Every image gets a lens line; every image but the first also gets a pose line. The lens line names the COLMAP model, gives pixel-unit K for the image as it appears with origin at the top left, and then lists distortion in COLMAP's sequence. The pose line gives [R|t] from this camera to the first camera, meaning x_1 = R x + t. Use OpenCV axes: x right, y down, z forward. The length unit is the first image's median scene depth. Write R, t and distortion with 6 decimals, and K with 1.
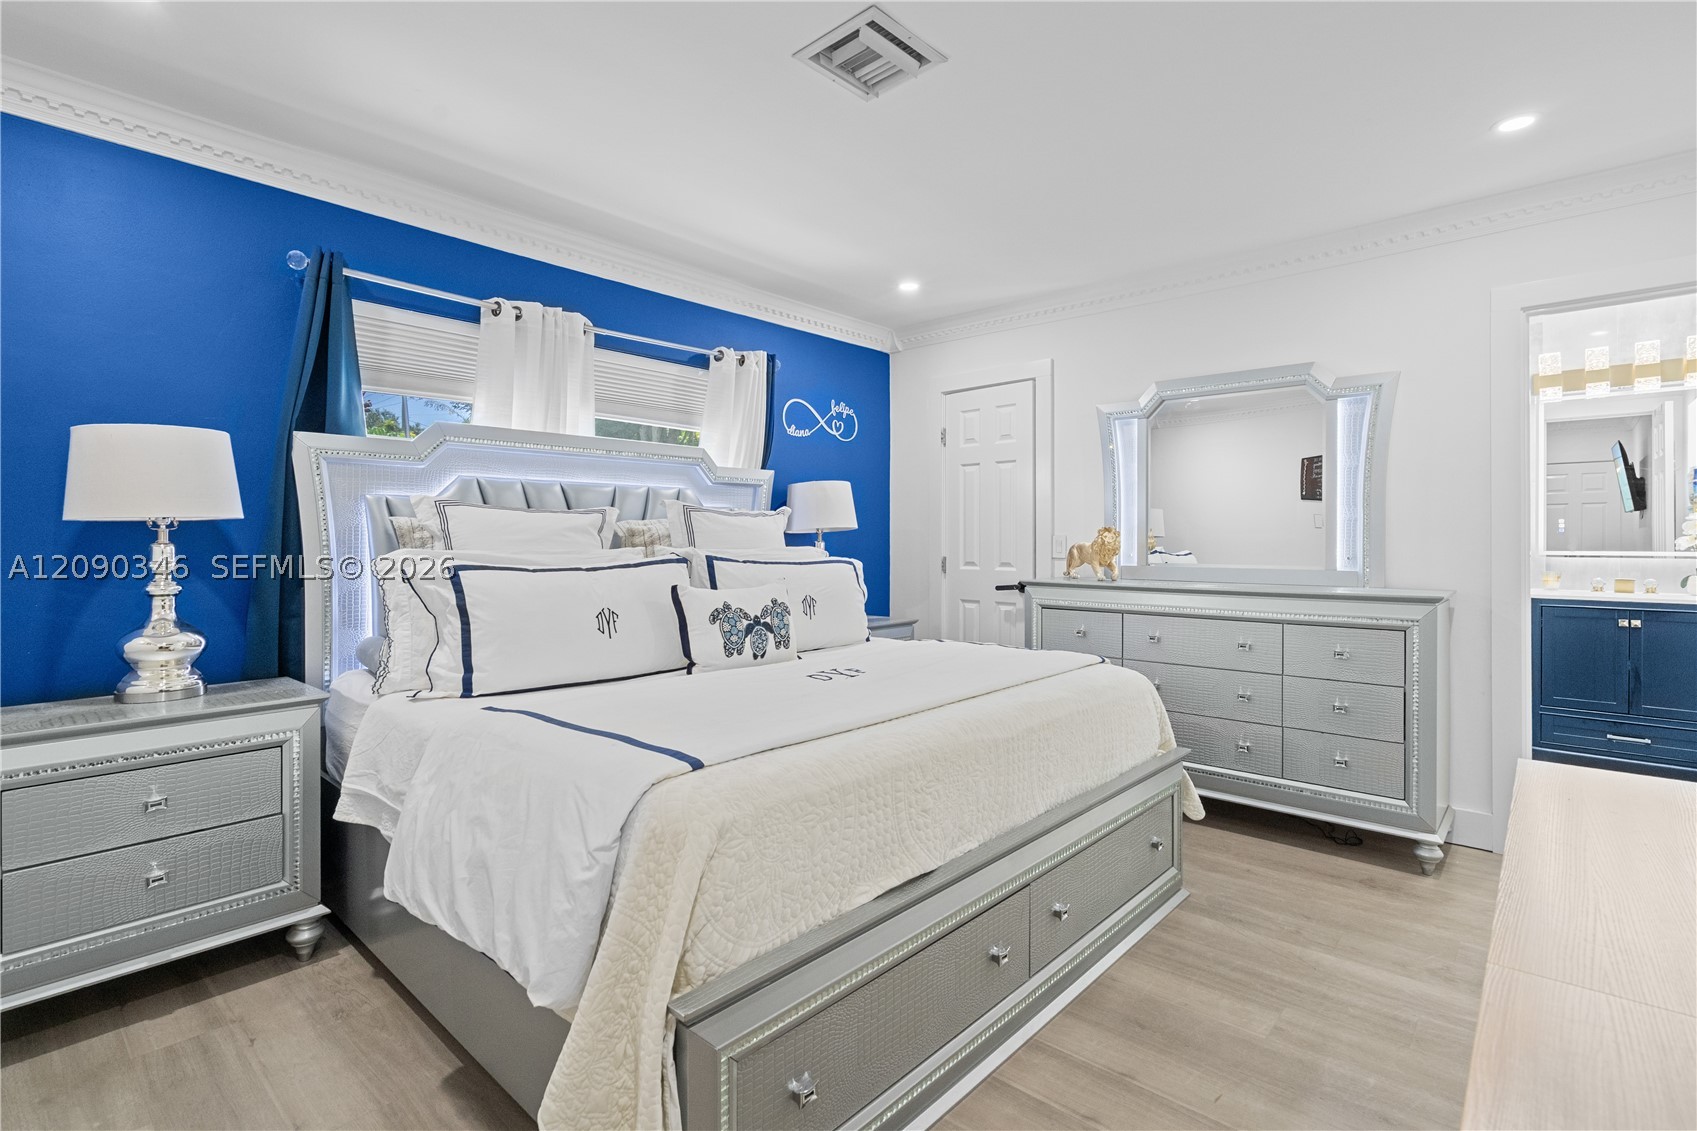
lens RADIAL K [[786.1, 0, 847.9], [0, 786.1, 551.9], [0, 0, 1]] dist [0.002267, 0.001282]
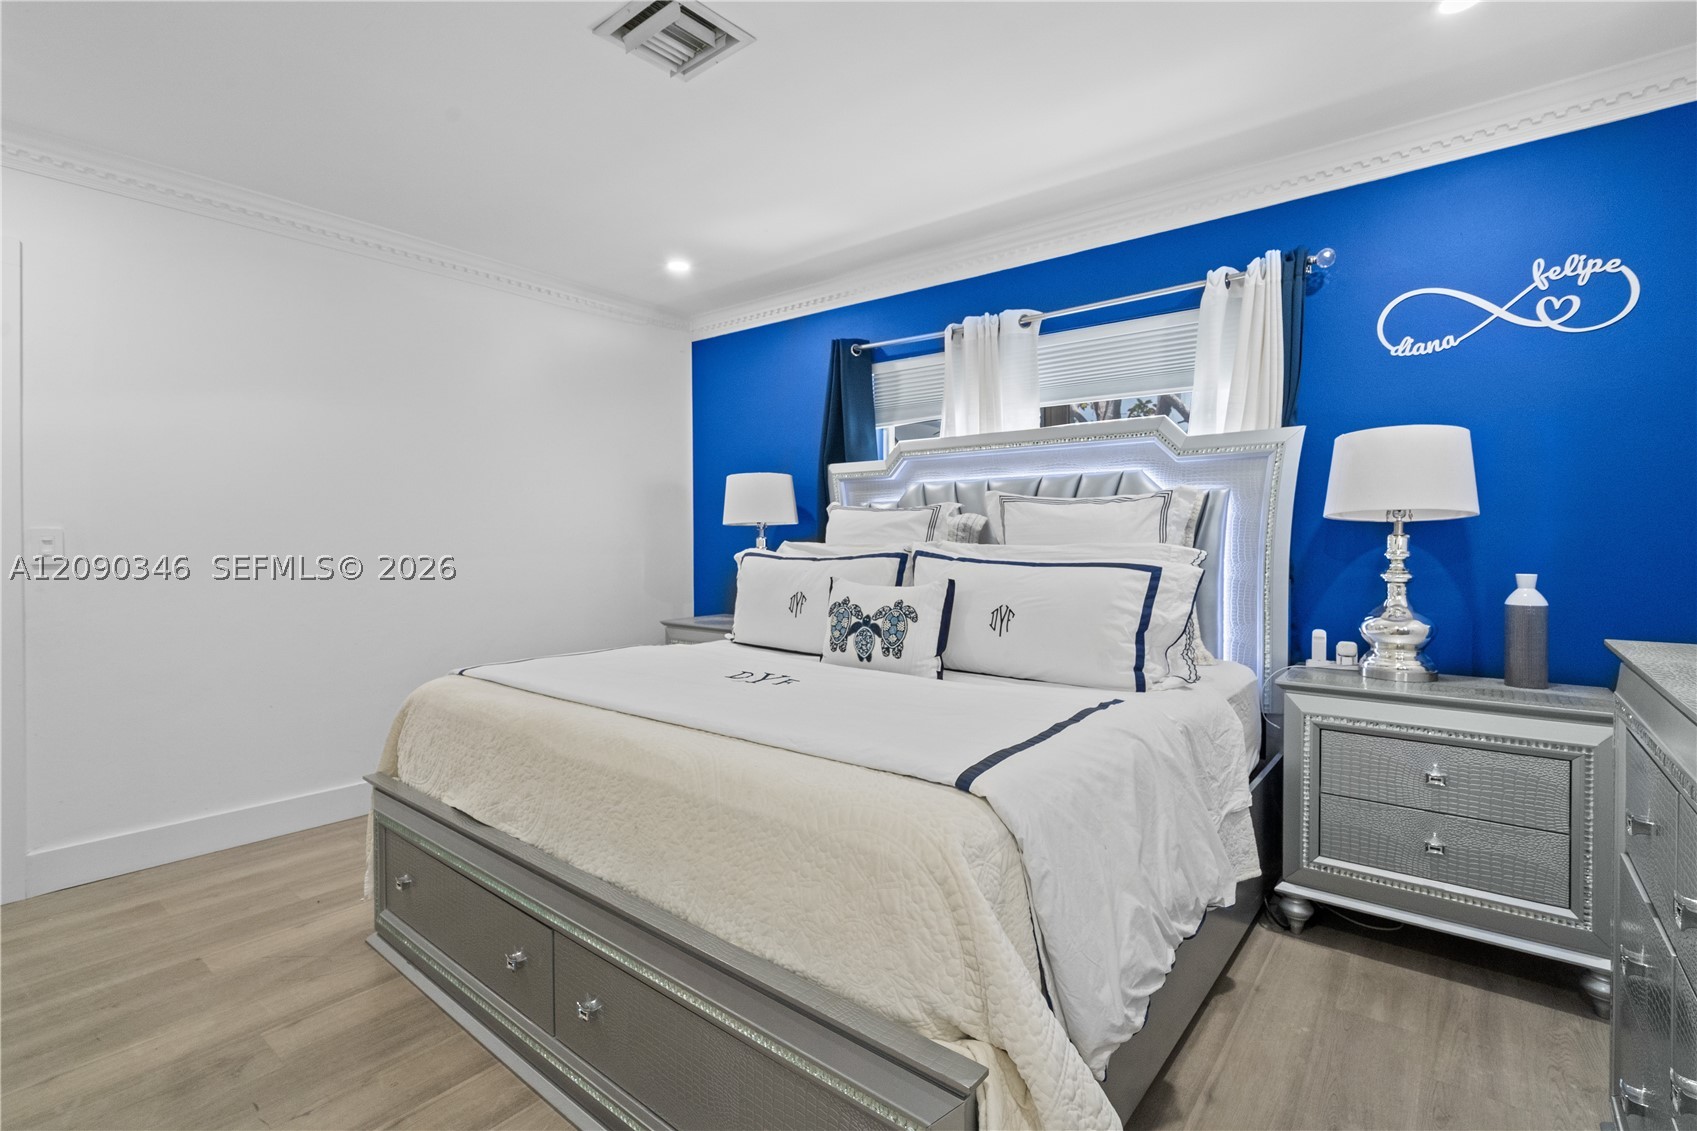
lens RADIAL K [[786.1, 0, 865.7], [0, 786.1, 542.4], [0, 0, 1]] dist [0.002267, 0.001282]
pose [[0.079634, 0.009544, -0.996779, 0.649978], [-0.010858, 0.999903, 0.008706, -0.011163], [0.996765, 0.010130, 0.079730, 0.733390]]
